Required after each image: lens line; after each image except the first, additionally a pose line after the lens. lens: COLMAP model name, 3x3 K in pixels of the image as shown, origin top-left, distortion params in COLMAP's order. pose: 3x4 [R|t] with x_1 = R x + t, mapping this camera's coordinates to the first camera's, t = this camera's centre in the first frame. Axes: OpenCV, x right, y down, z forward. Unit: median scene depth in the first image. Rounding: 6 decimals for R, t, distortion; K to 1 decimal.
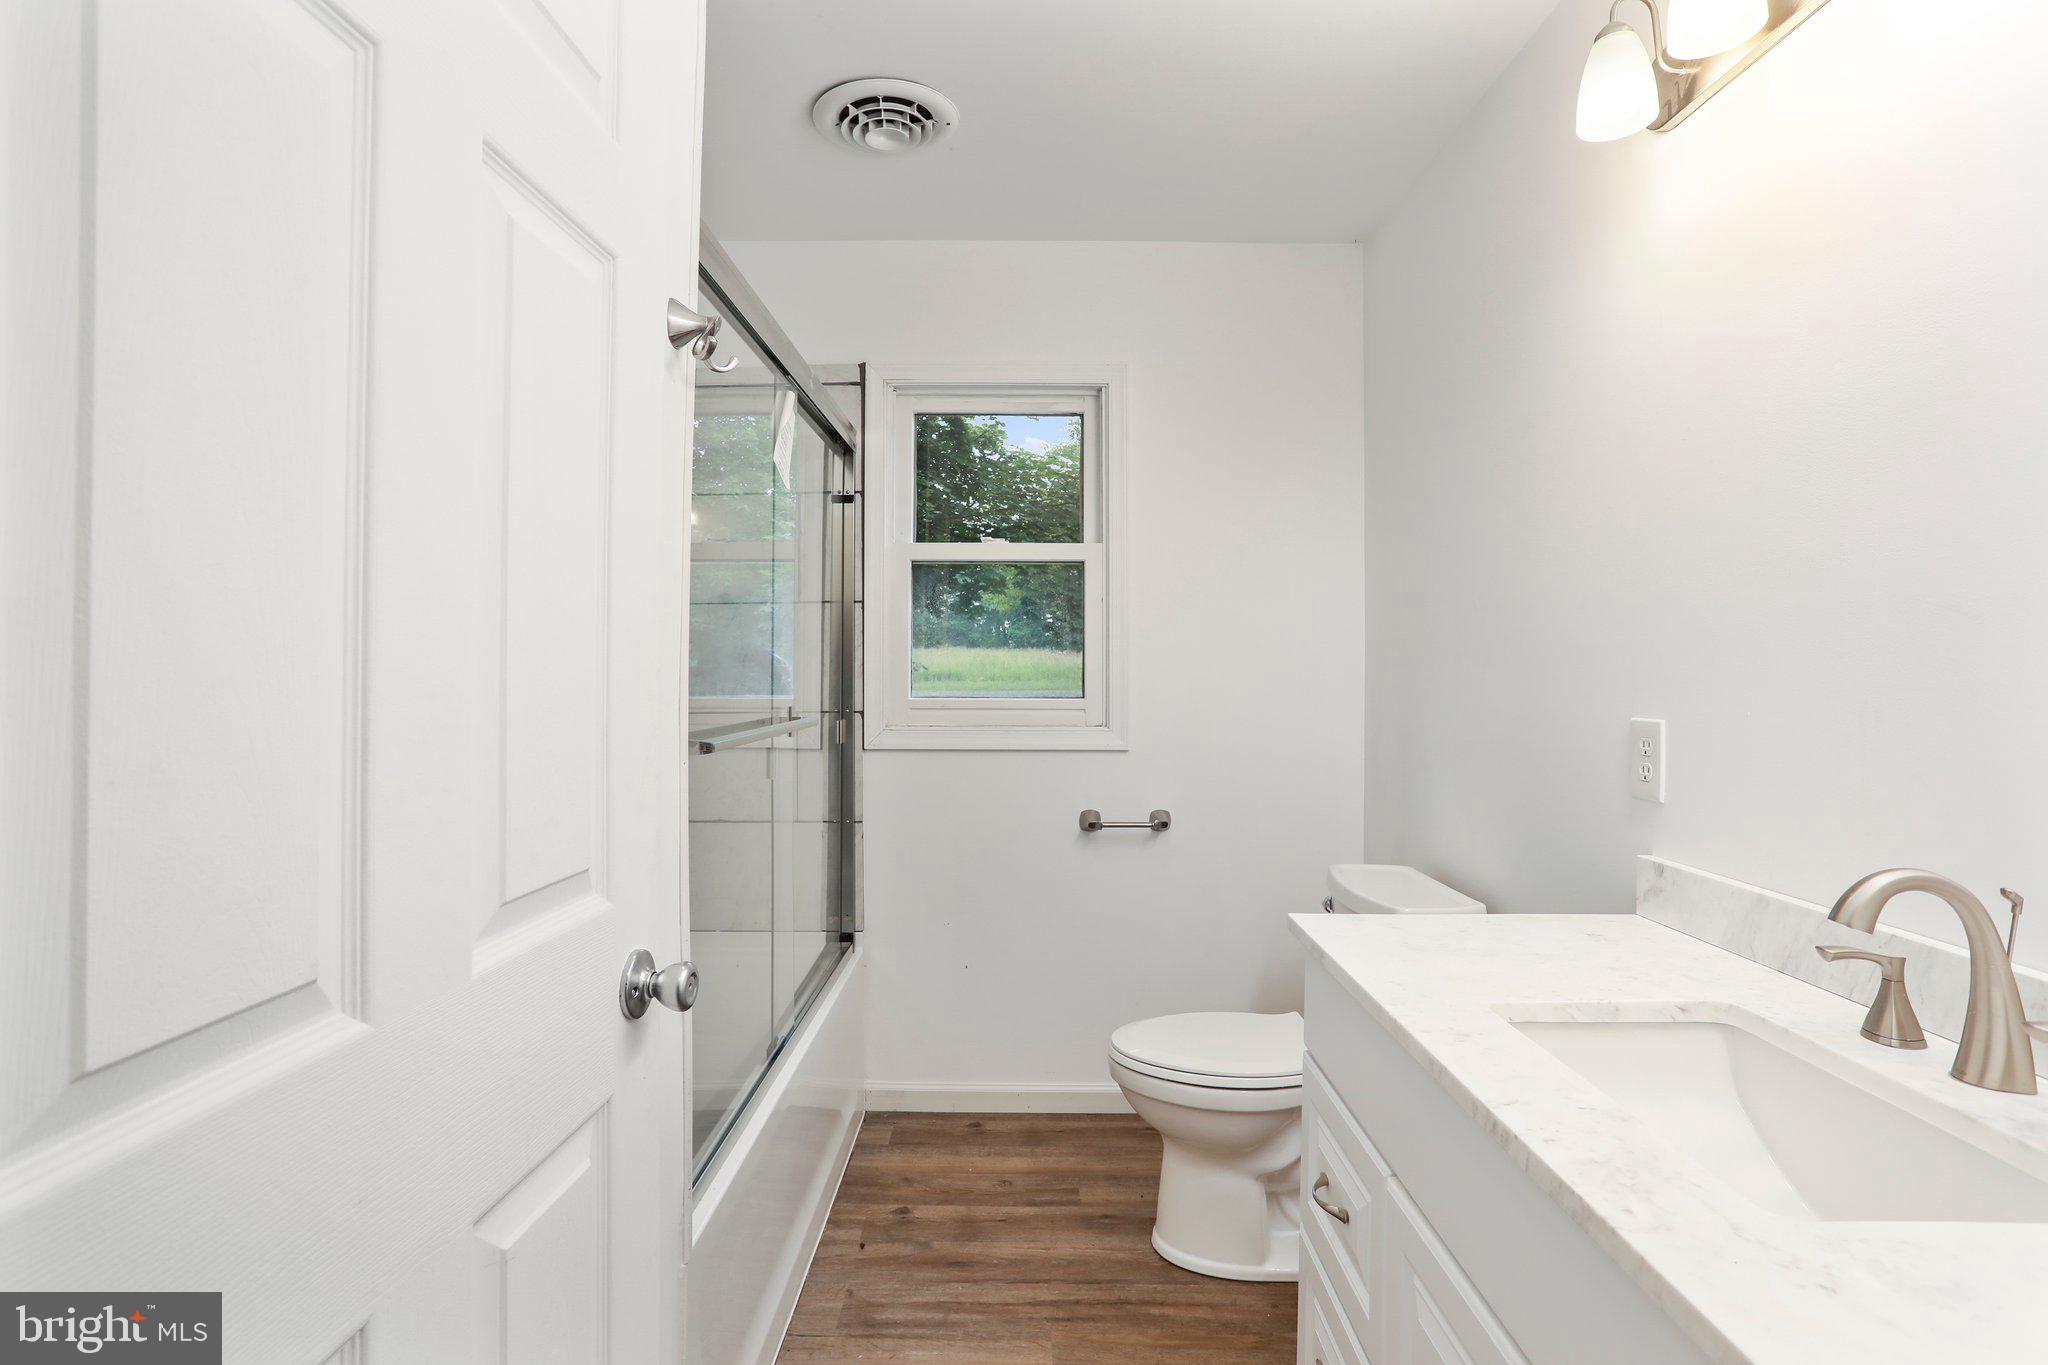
lens RADIAL K [[995.2, 0, 1025.7], [0, 995.2, 658.6], [0, 0, 1]] dist [-0.059492, 0.037825]
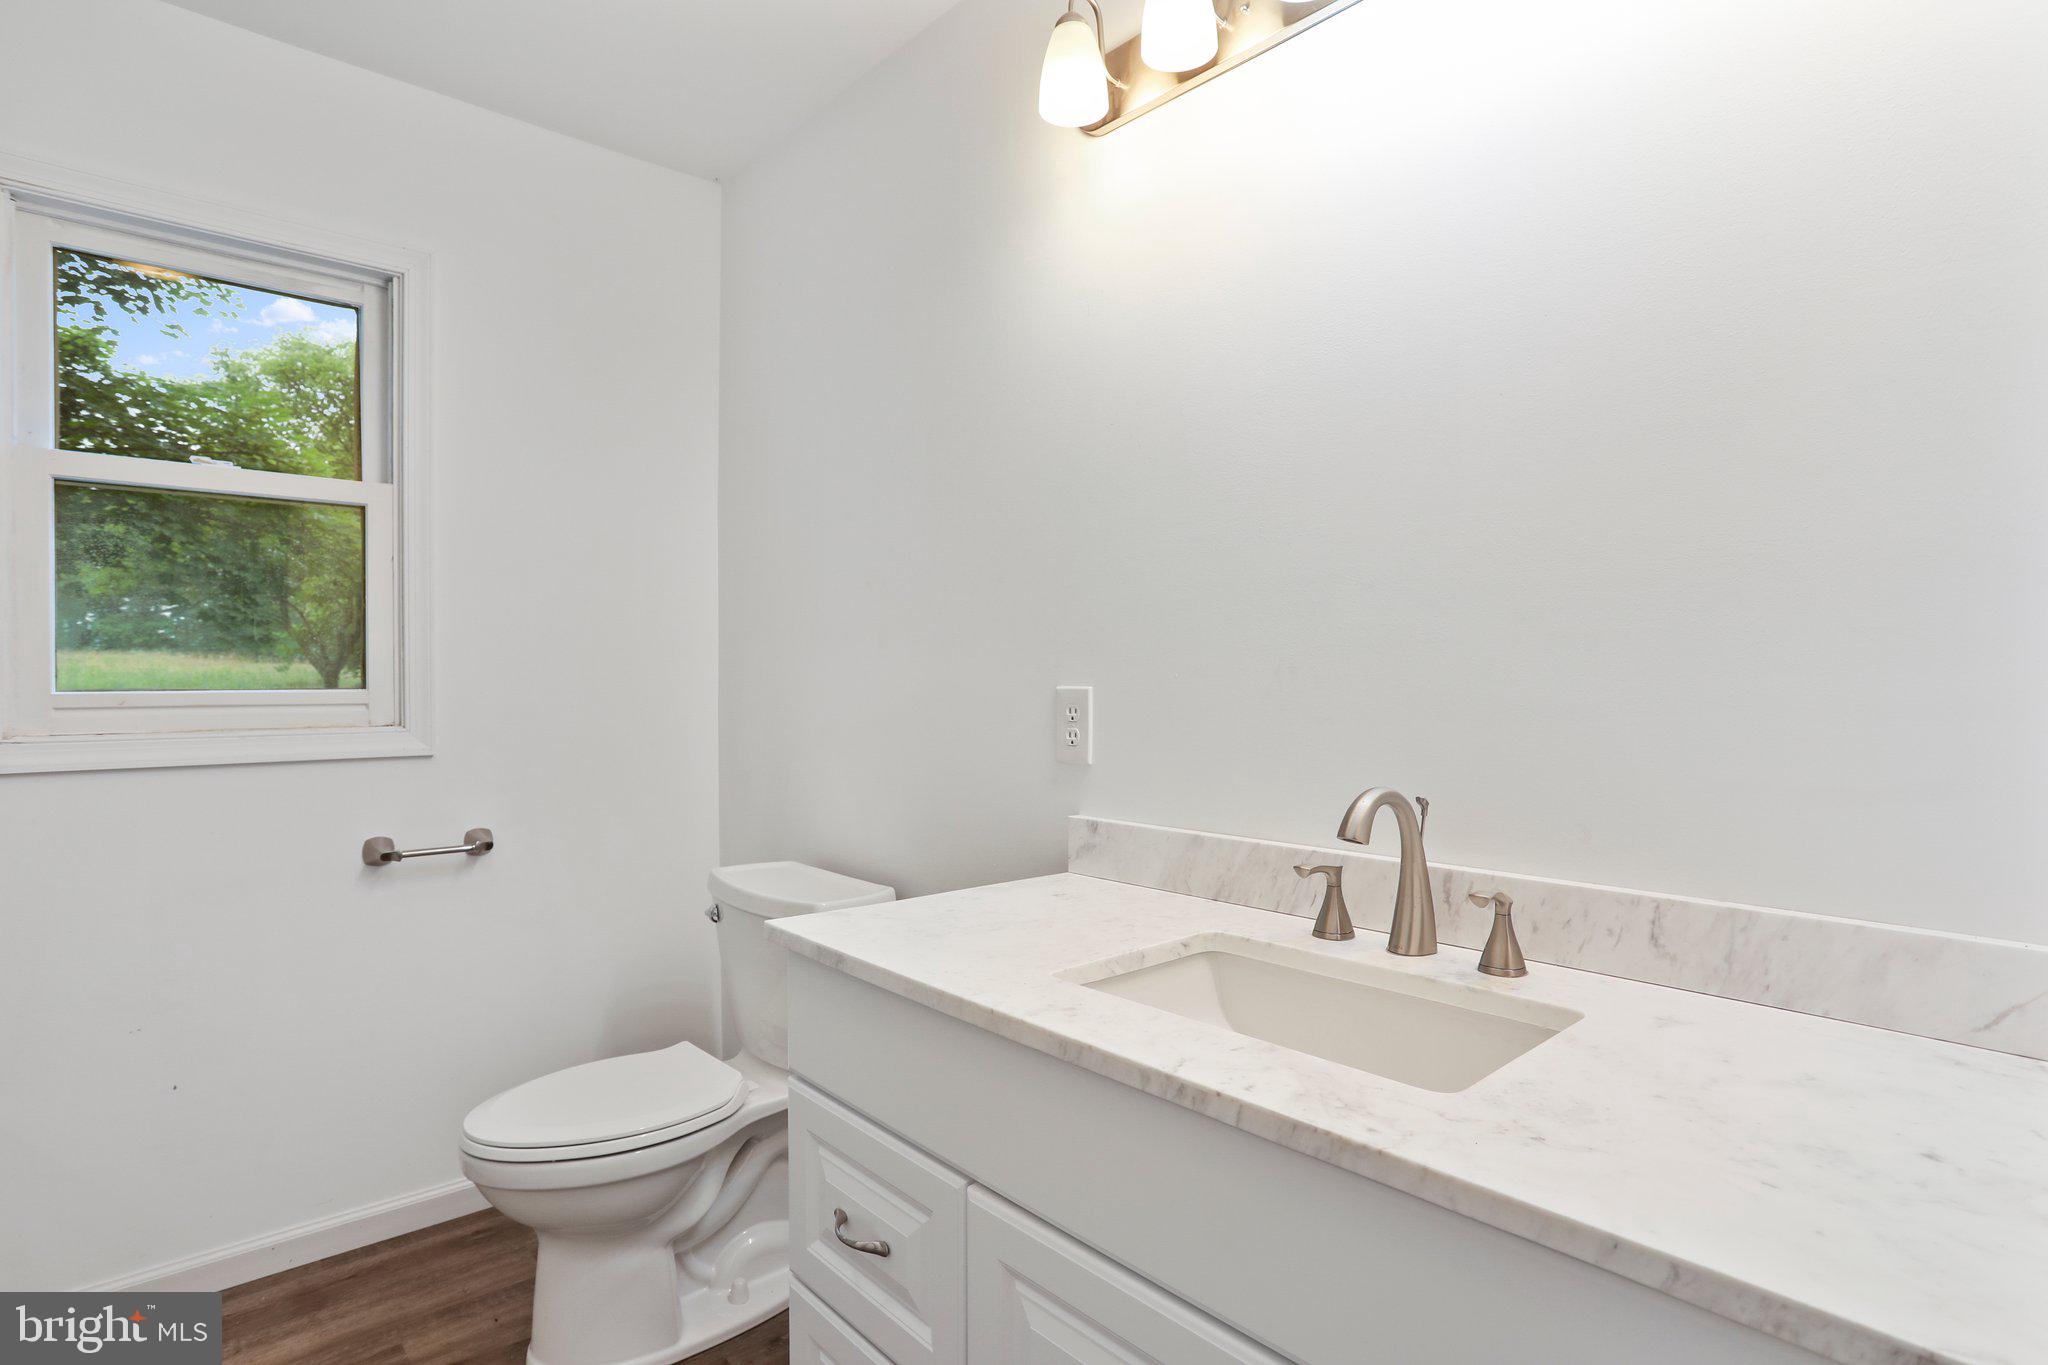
lens RADIAL K [[1042.8, 0, 1024.0], [0, 1042.8, 682.5], [0, 0, 1]] dist [-0.067148, 0.037262]
pose [[0.752507, -0.007218, 0.658544, -0.102204], [-0.004551, 0.999859, 0.016158, 0.028065], [-0.658568, -0.015156, 0.752368, 0.135115]]
